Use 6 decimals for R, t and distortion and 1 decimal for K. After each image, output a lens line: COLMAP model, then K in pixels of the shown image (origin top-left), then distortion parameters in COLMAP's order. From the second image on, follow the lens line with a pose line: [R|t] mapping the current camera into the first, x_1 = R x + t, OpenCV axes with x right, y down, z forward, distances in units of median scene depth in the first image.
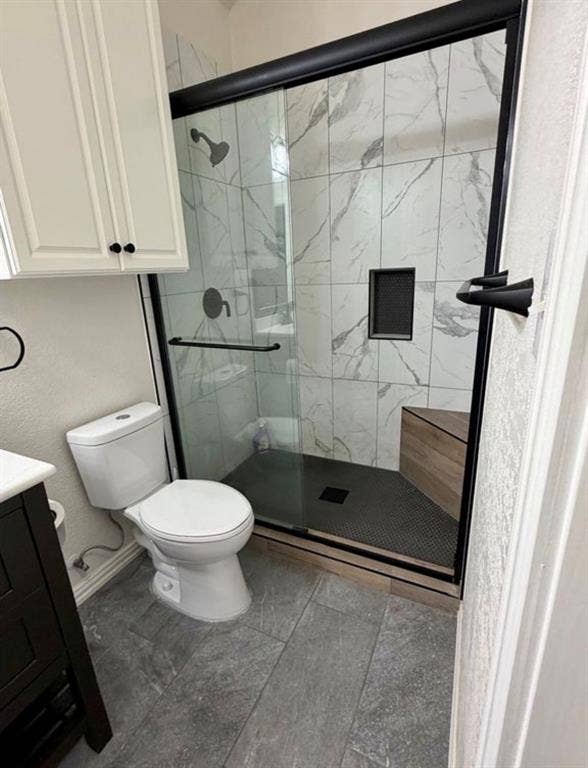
lens RADIAL K [[373.2, 0, 294.0], [0, 373.2, 384.0], [0, 0, 1]] dist [-0.001381, -0.000585]
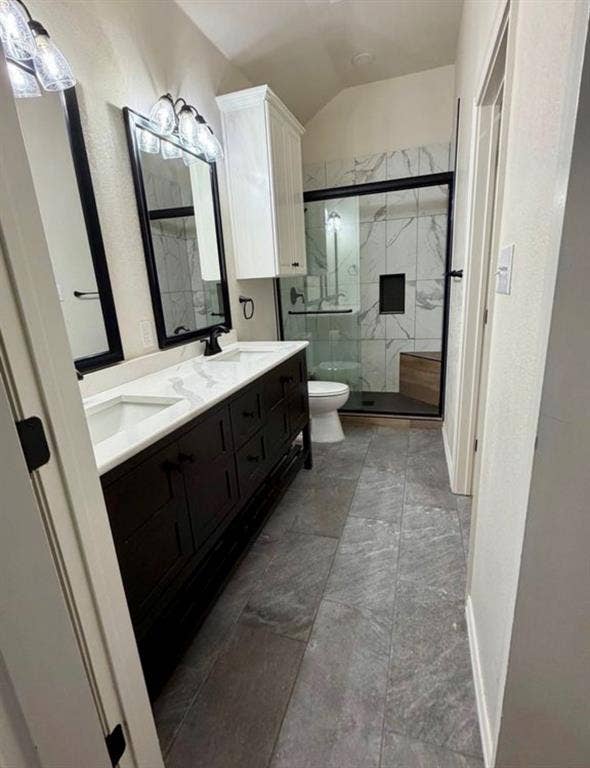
lens RADIAL K [[373.2, 0, 295.0], [0, 373.2, 384.0], [0, 0, 1]] dist [-0.001381, -0.000585]
pose [[0.991359, -0.048643, 0.121827, -0.449384], [0.053050, 0.998040, -0.033191, 0.257198], [-0.119973, 0.039367, 0.991996, -0.719680]]
